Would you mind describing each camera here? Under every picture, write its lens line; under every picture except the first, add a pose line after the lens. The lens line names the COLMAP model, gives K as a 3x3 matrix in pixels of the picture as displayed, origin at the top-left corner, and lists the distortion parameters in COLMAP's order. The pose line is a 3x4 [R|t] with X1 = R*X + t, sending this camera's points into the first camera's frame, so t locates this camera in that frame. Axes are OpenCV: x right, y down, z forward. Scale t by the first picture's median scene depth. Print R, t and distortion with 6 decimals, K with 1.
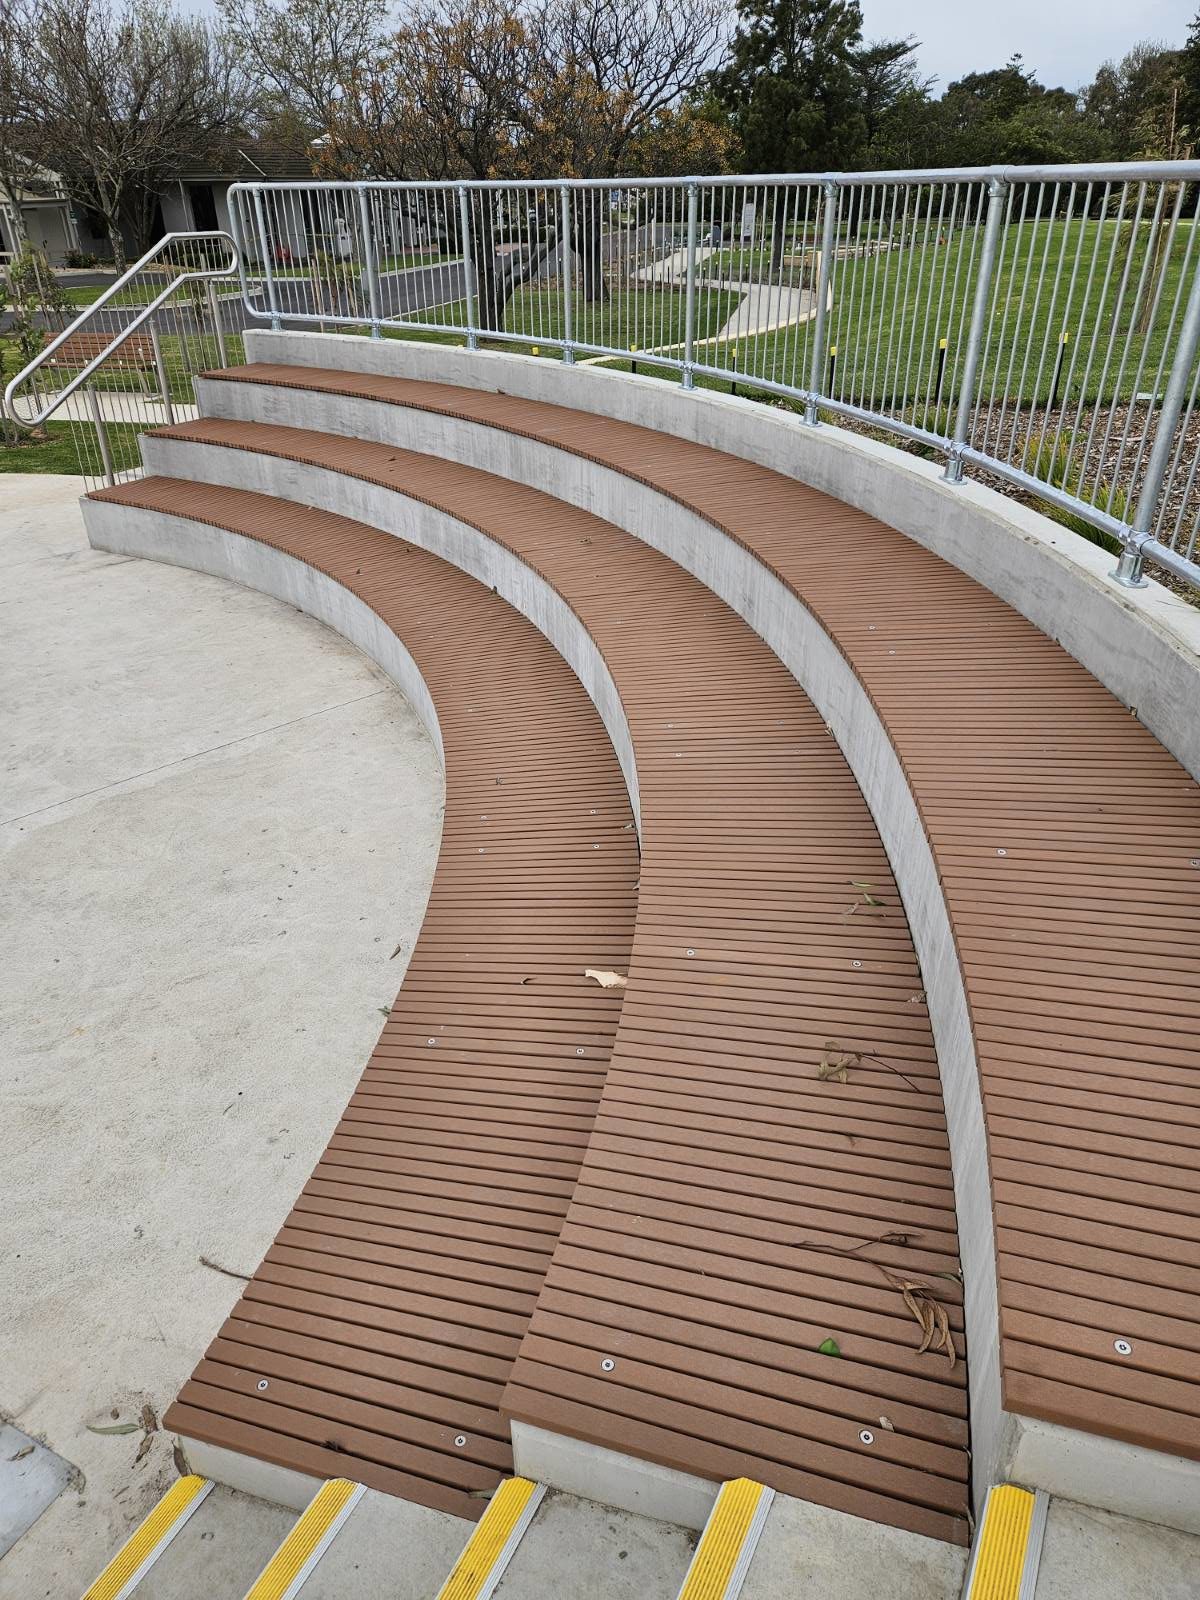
lens RADIAL K [[1090.6, 0, 595.8], [0, 1090.6, 823.0], [0, 0, 1]] dist [0.075343, -0.076780]
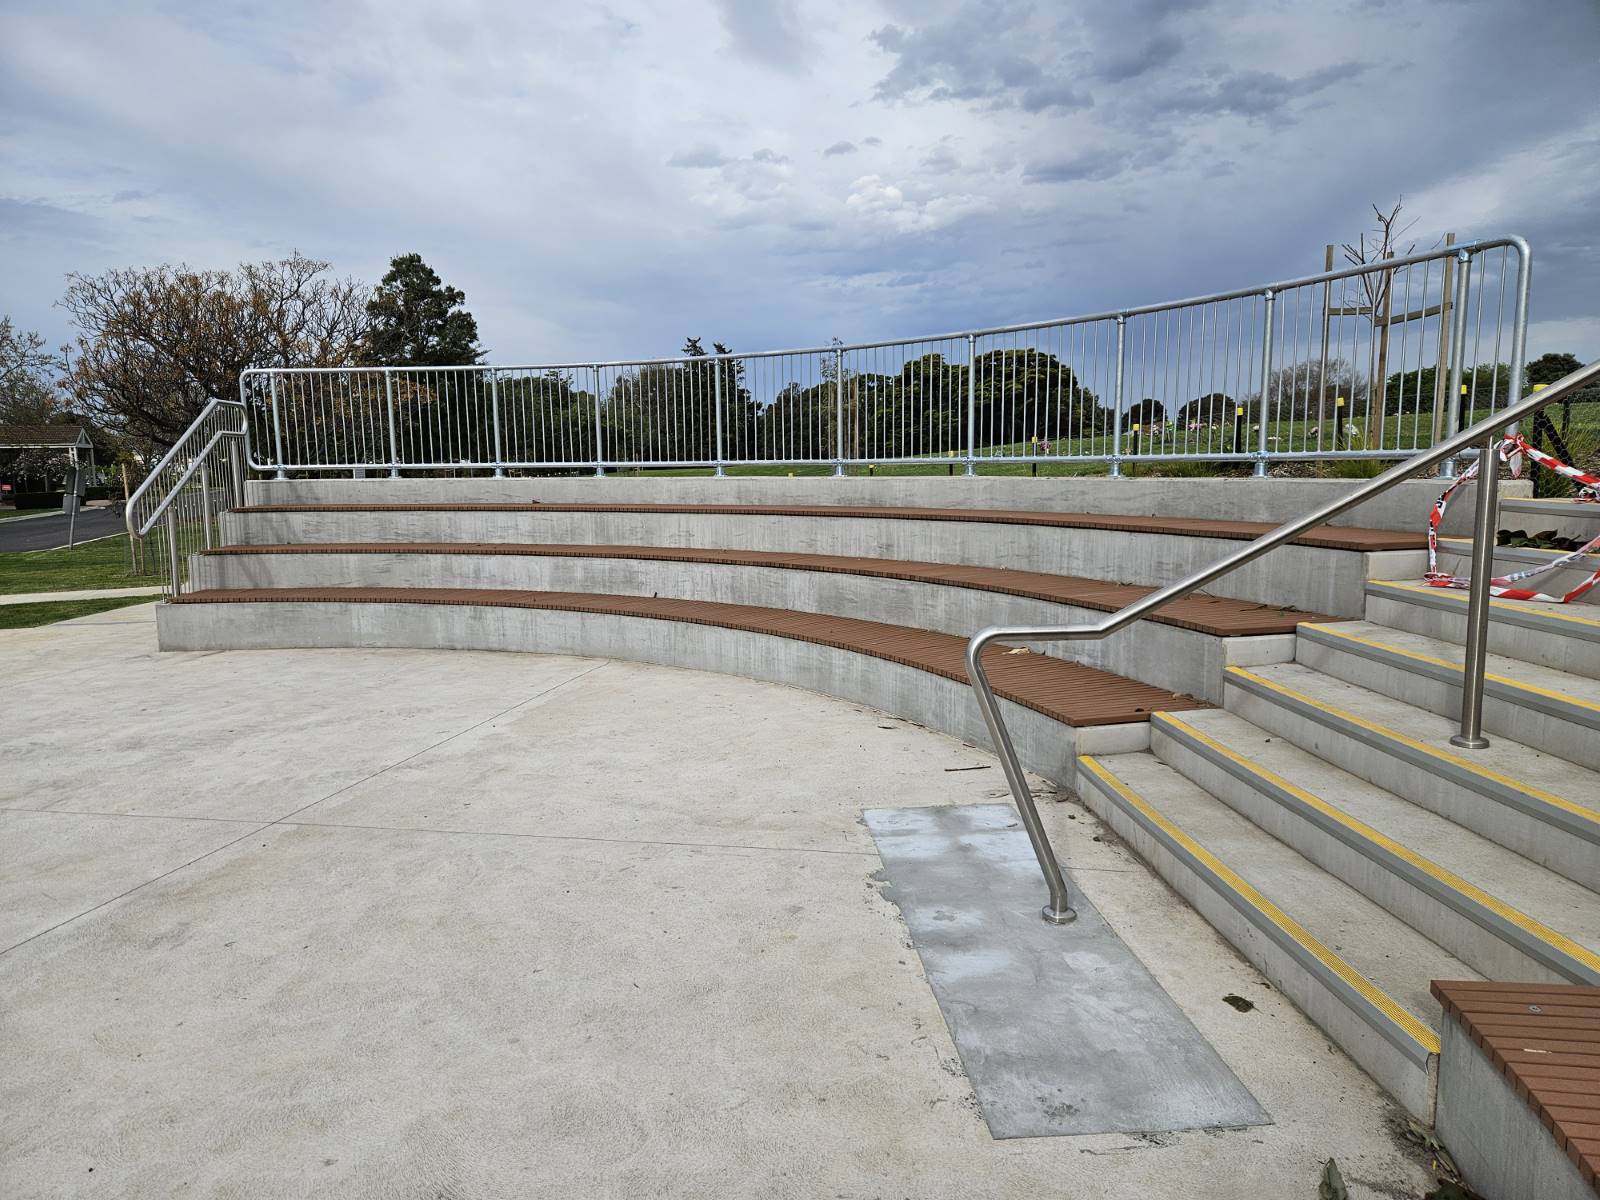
lens RADIAL K [[1090.6, 0, 807.9], [0, 1090.6, 602.8], [0, 0, 1]] dist [0.075343, -0.076780]
pose [[0.852595, -0.075232, 0.517129, -0.458395], [0.268489, 0.912047, -0.309975, 0.199803], [-0.448326, 0.403127, 0.797805, -0.140353]]
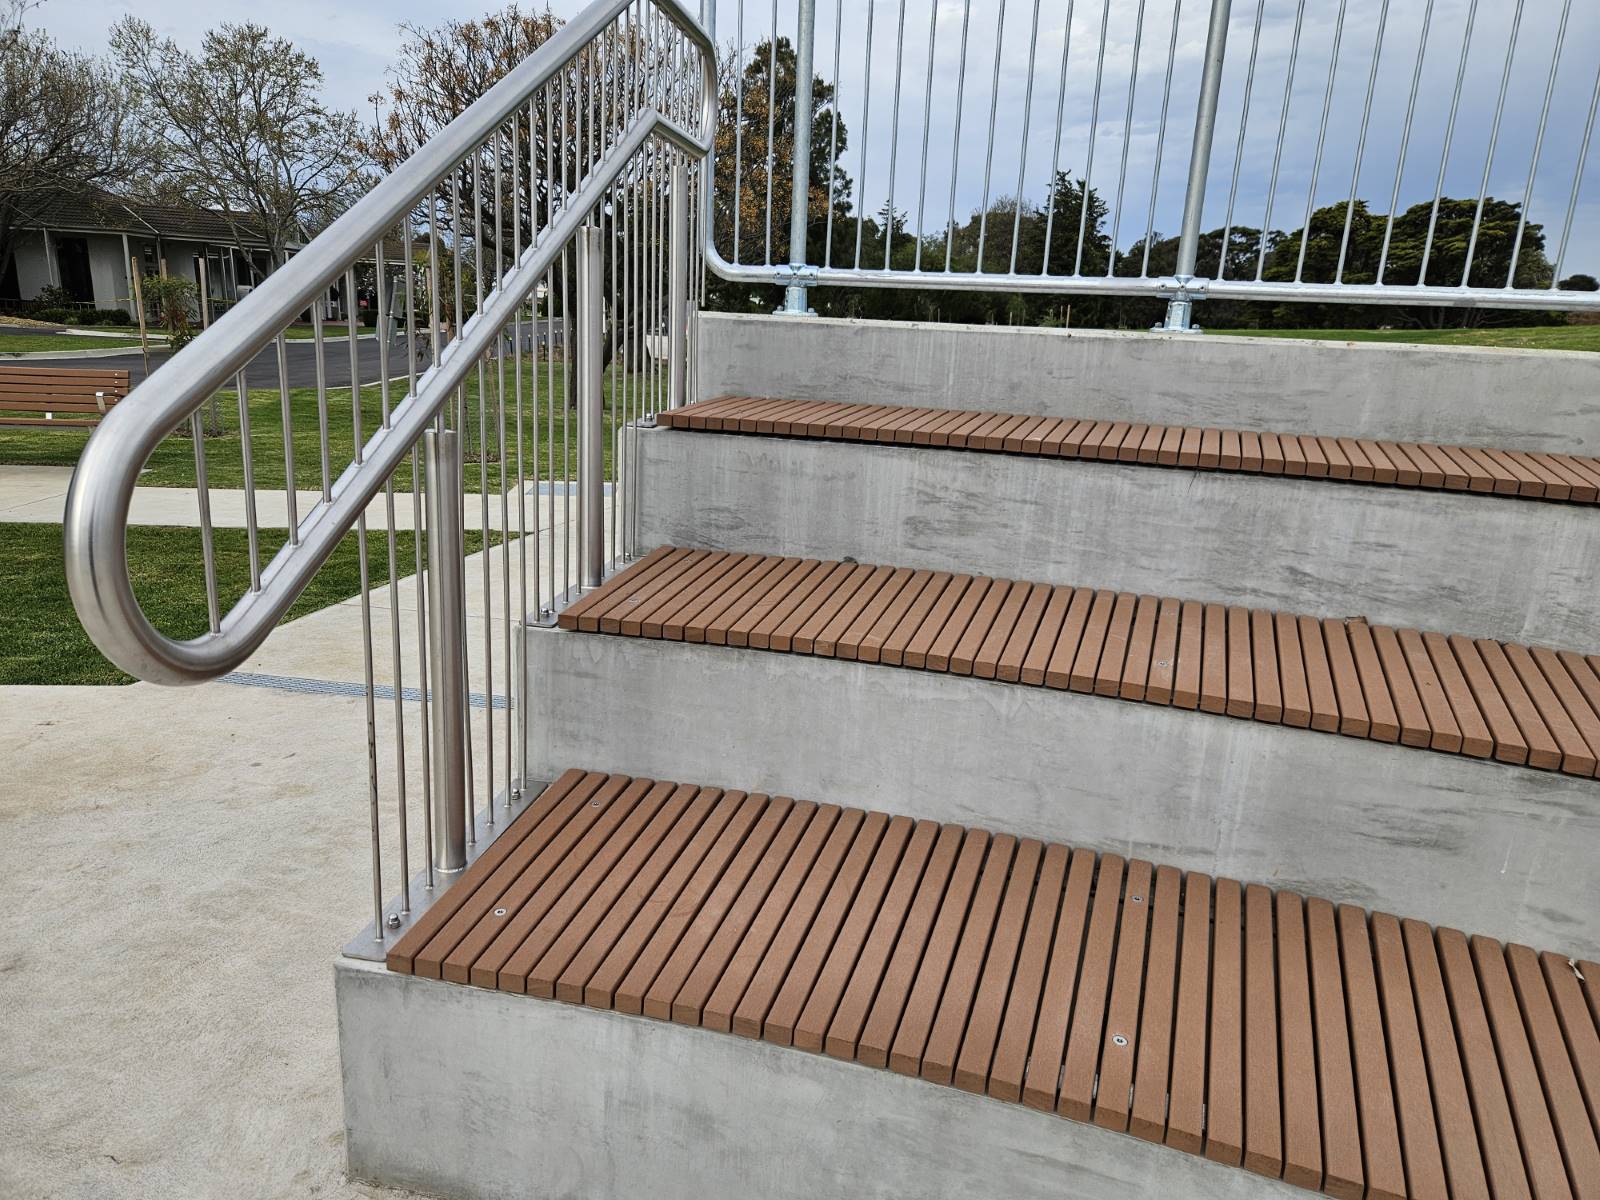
lens RADIAL K [[1092.7, 0, 805.3], [0, 1092.7, 621.0], [0, 0, 1]] dist [0.058700, -0.039708]
pose [[0.958267, -0.026224, 0.284668, -0.417968], [0.092414, 0.970735, -0.221662, -0.285909], [-0.270524, 0.238718, 0.932647, 0.735997]]
